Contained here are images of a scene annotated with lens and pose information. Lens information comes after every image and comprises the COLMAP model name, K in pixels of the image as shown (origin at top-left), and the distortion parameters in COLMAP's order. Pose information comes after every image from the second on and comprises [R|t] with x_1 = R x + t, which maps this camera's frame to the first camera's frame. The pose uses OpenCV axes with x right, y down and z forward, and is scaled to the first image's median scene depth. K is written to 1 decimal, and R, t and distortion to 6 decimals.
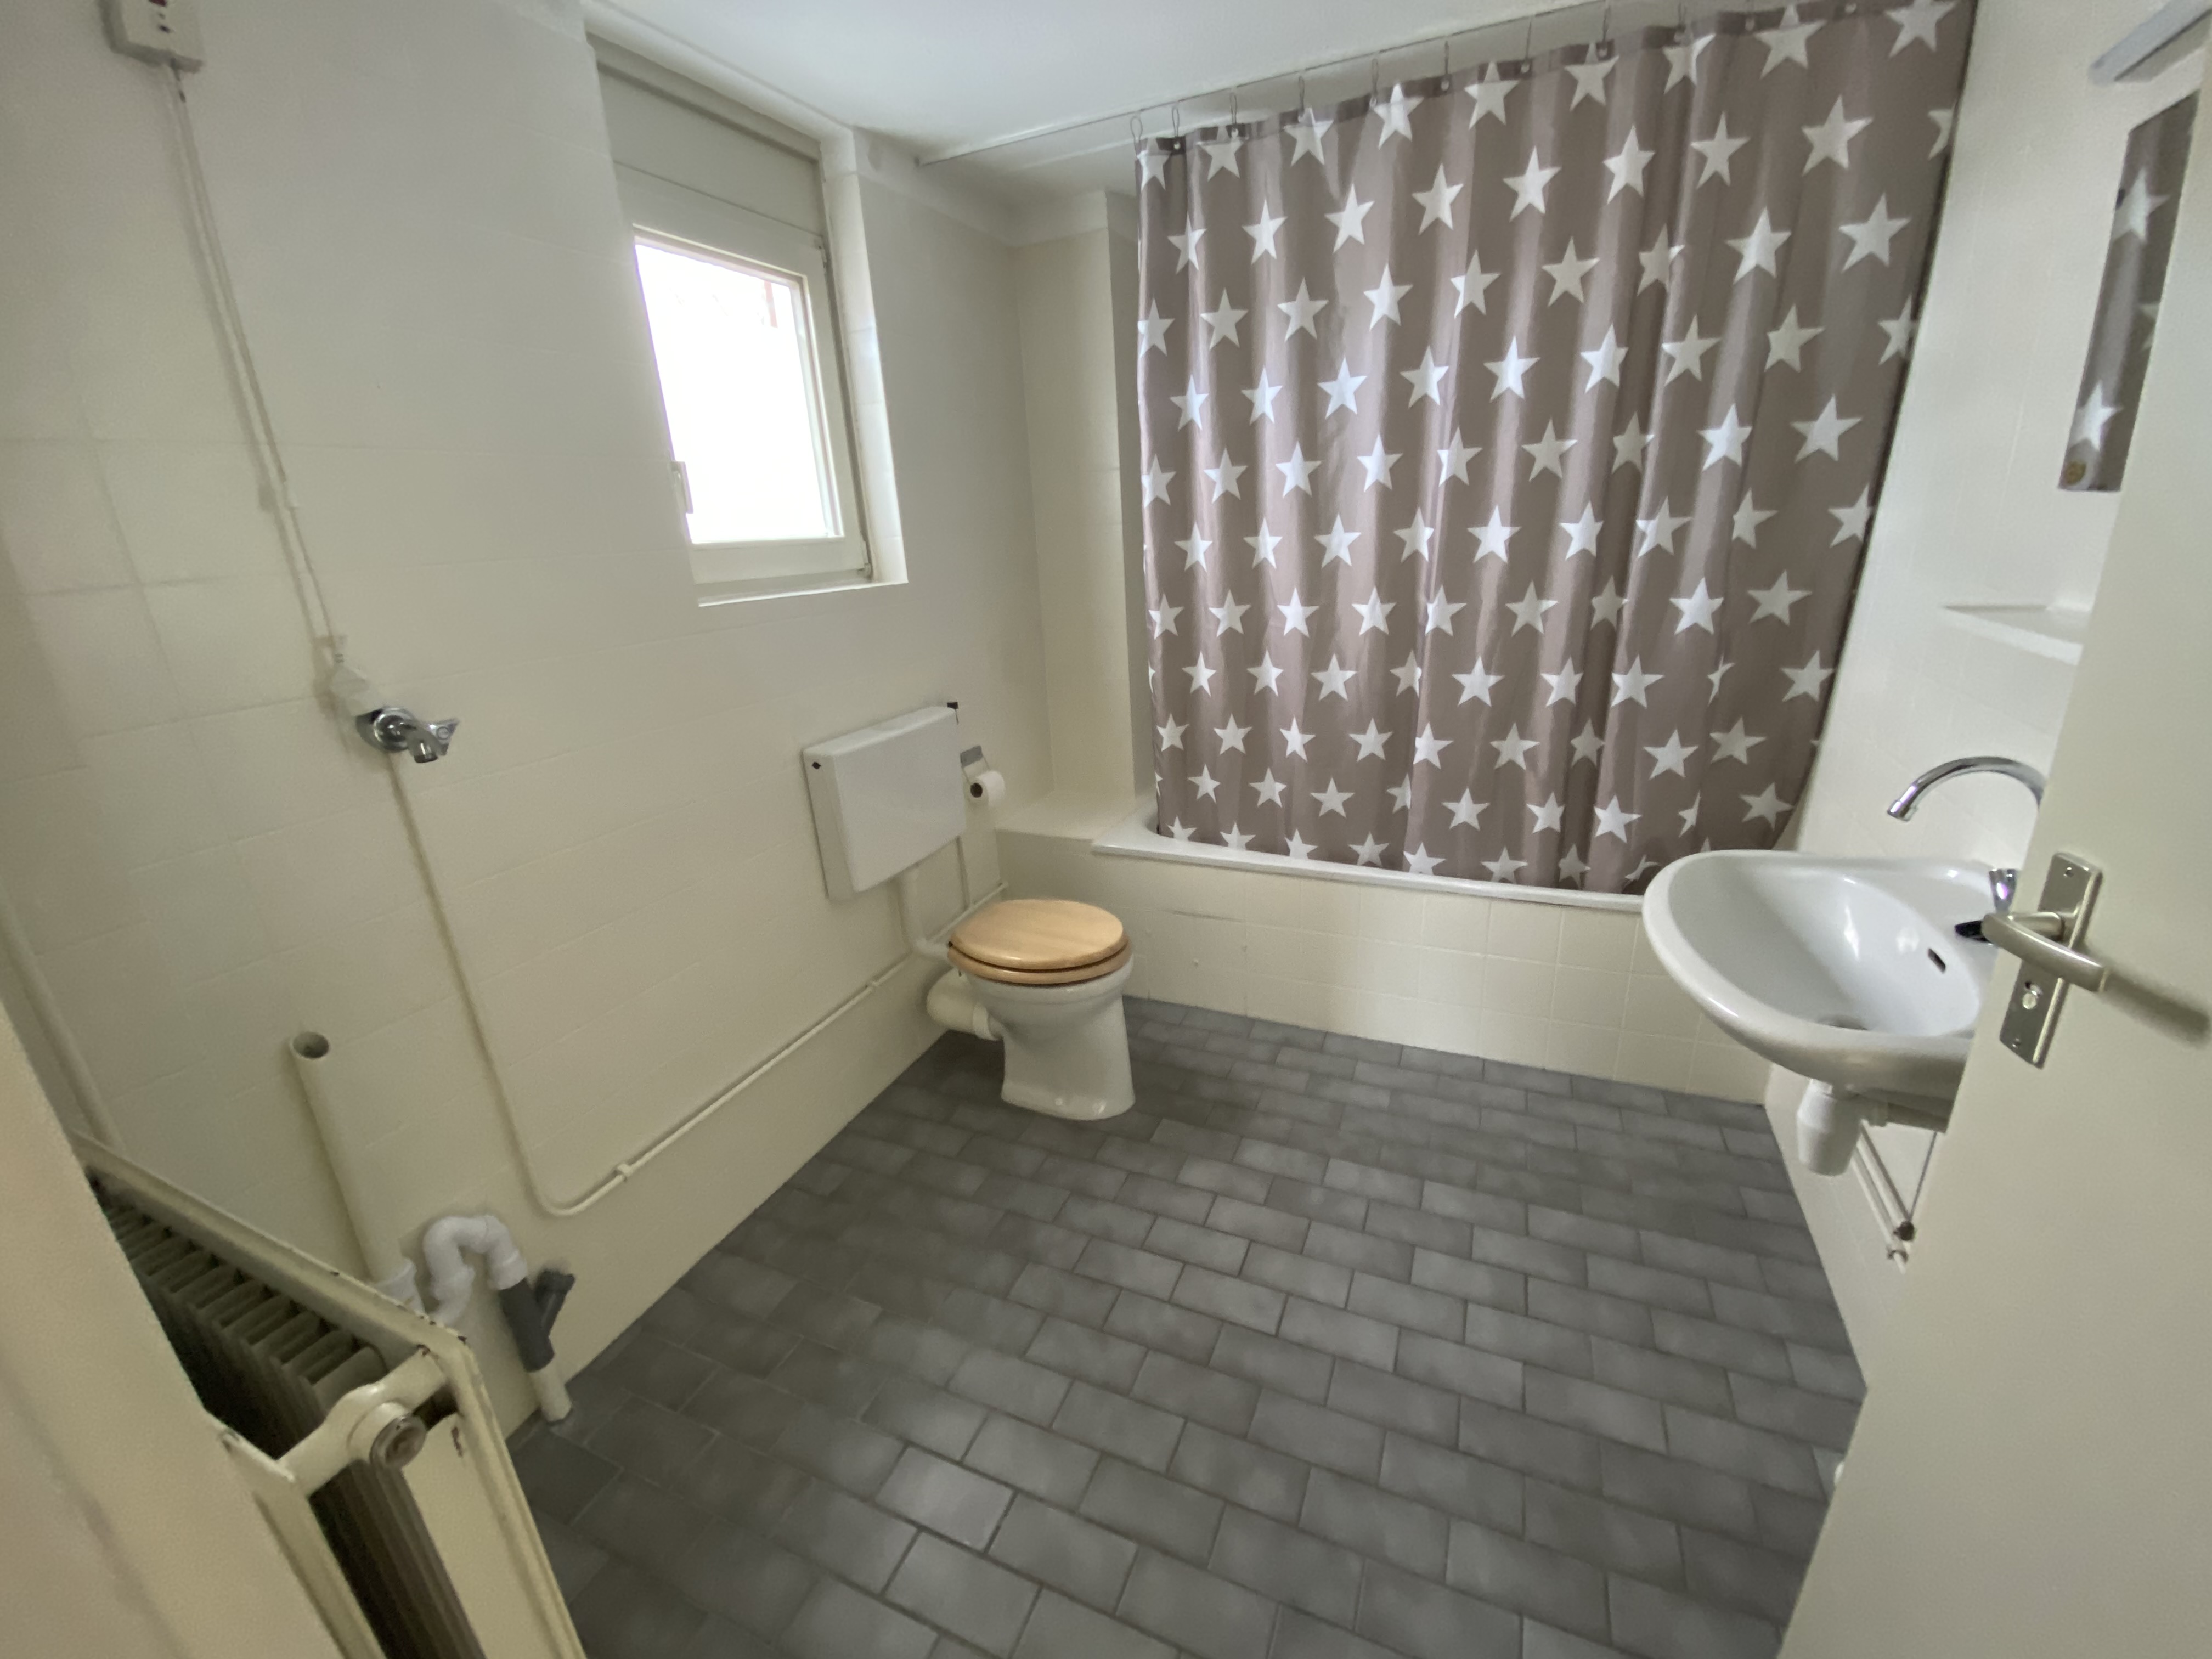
lens RADIAL K [[891.2, 0, 1111.8], [0, 891.2, 841.3], [0, 0, 1]] dist [0.024401, -0.038706]
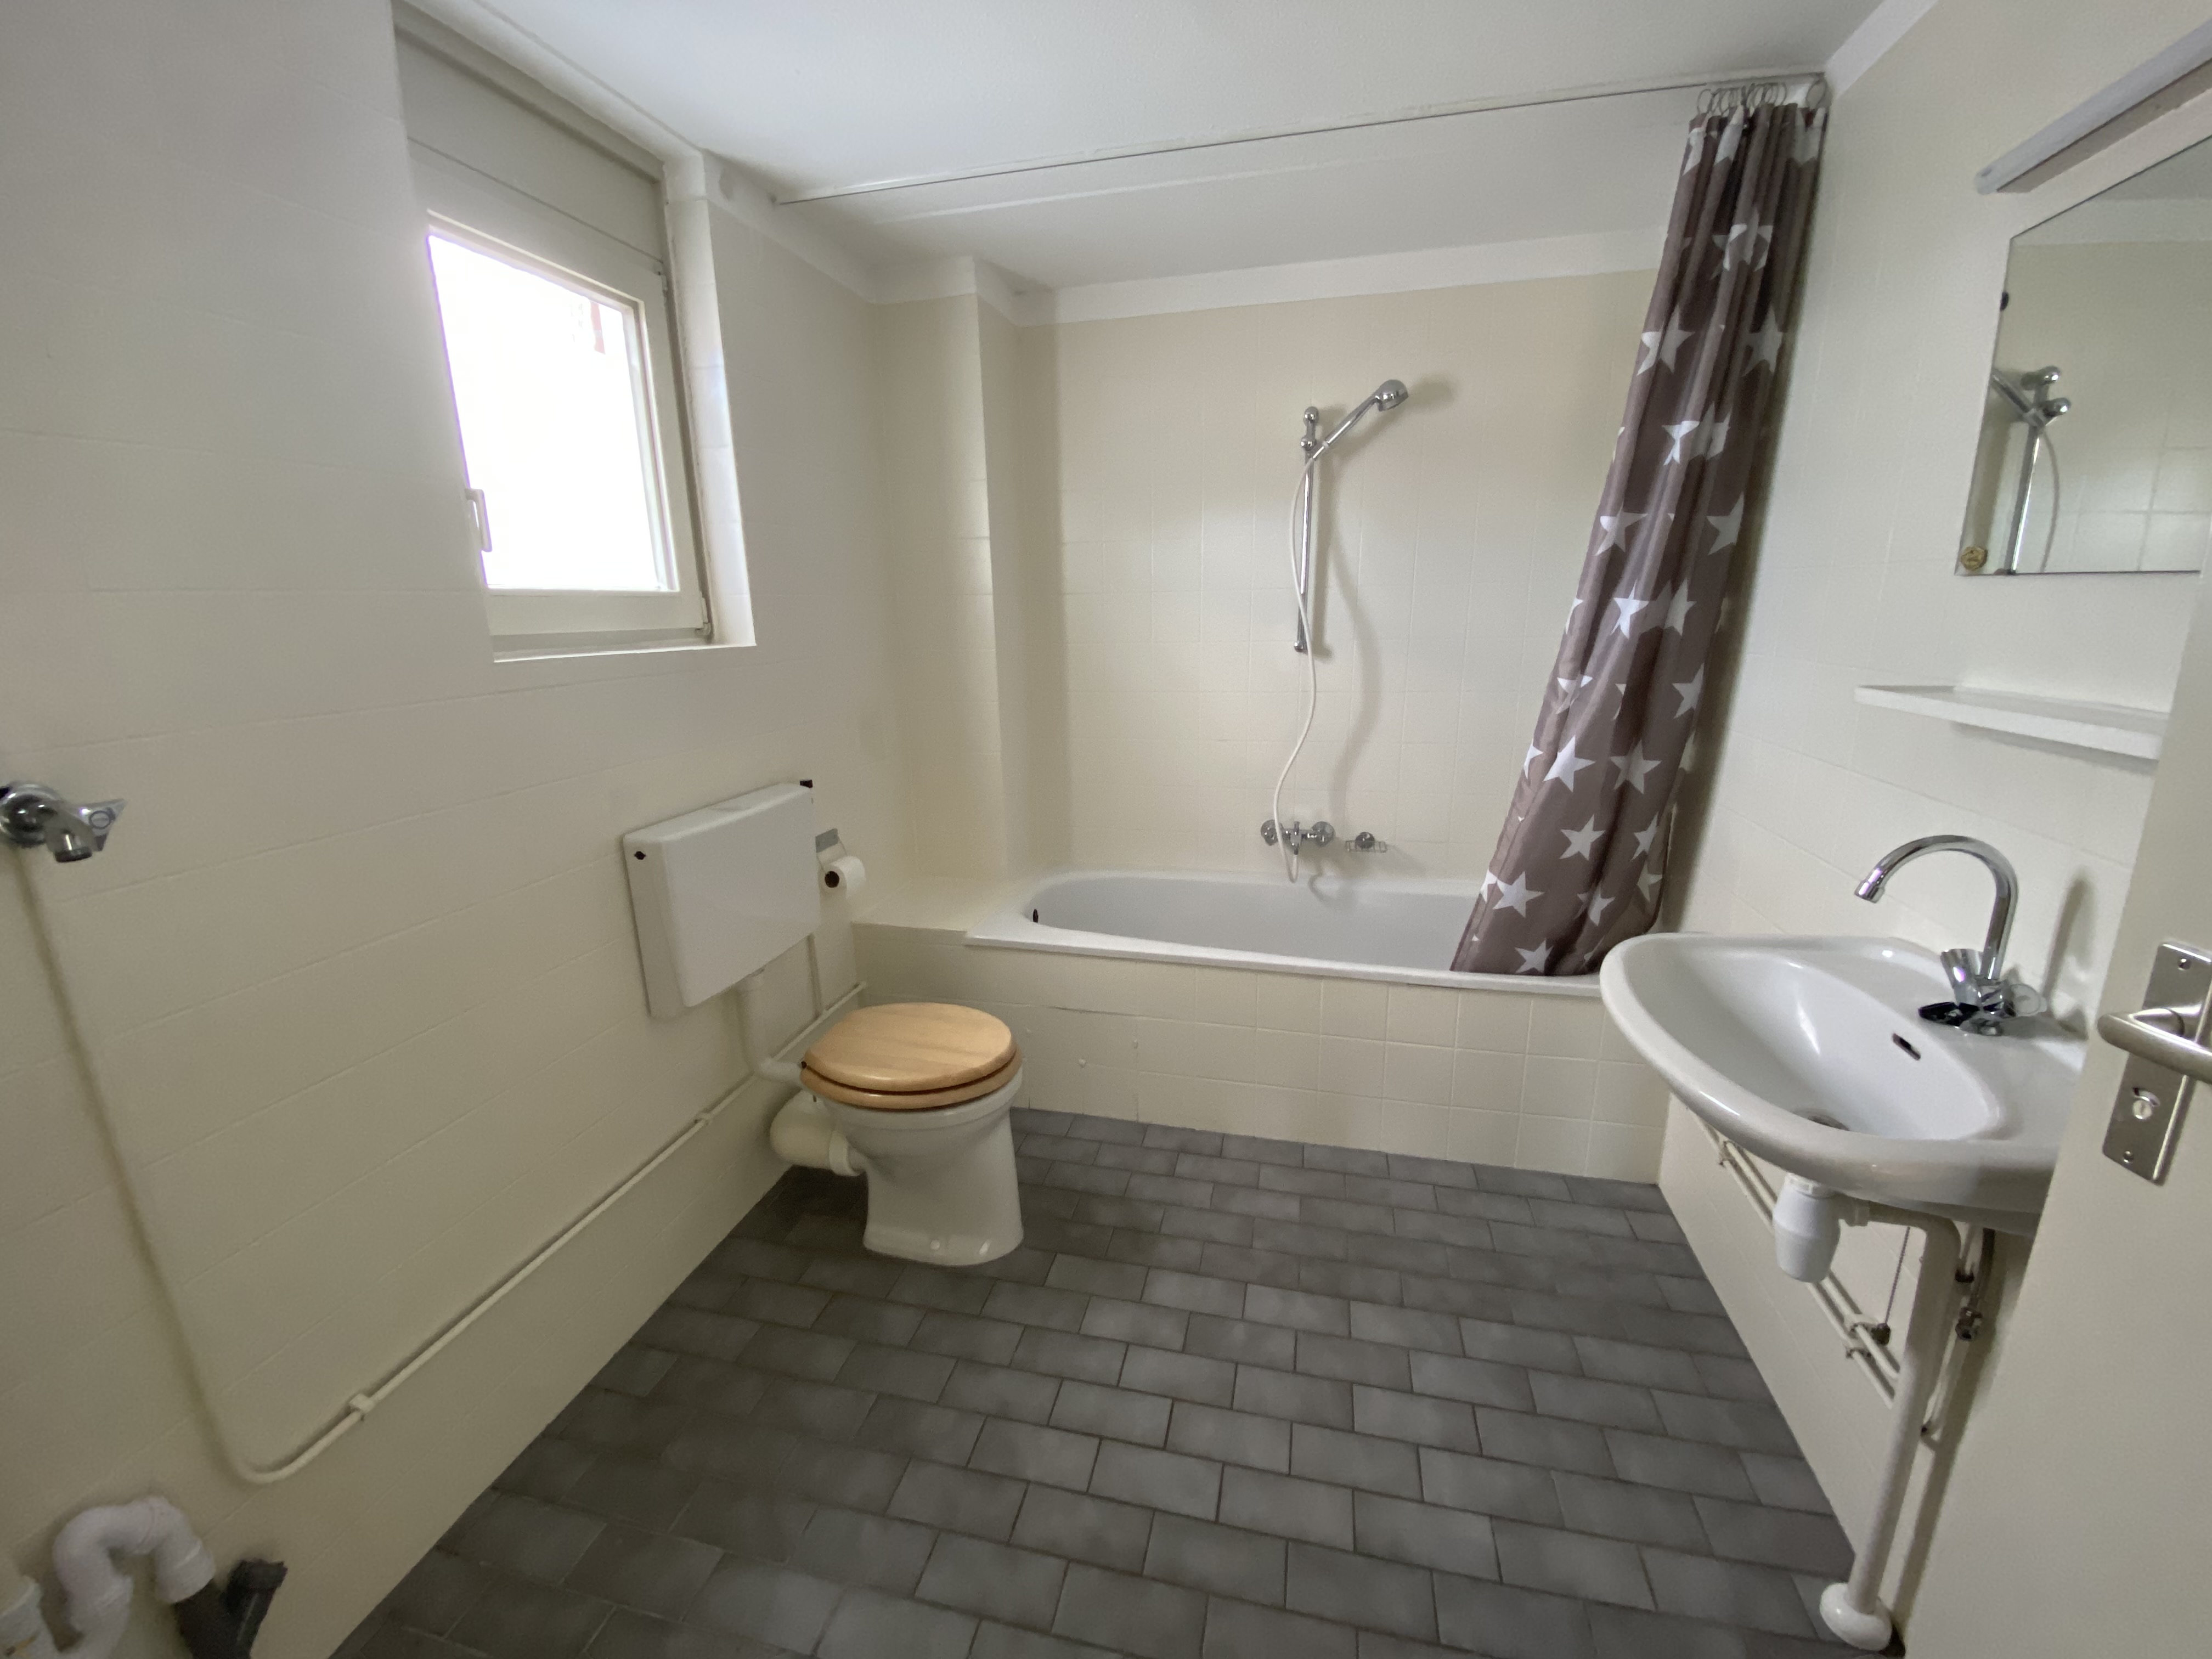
lens RADIAL K [[894.3, 0, 1106.4], [0, 894.3, 835.3], [0, 0, 1]] dist [0.002346, -0.013645]
pose [[0.983482, -0.007786, 0.180840, -0.055175], [0.025134, 0.995270, -0.093835, -0.014729], [-0.179255, 0.096830, 0.979026, 0.108293]]
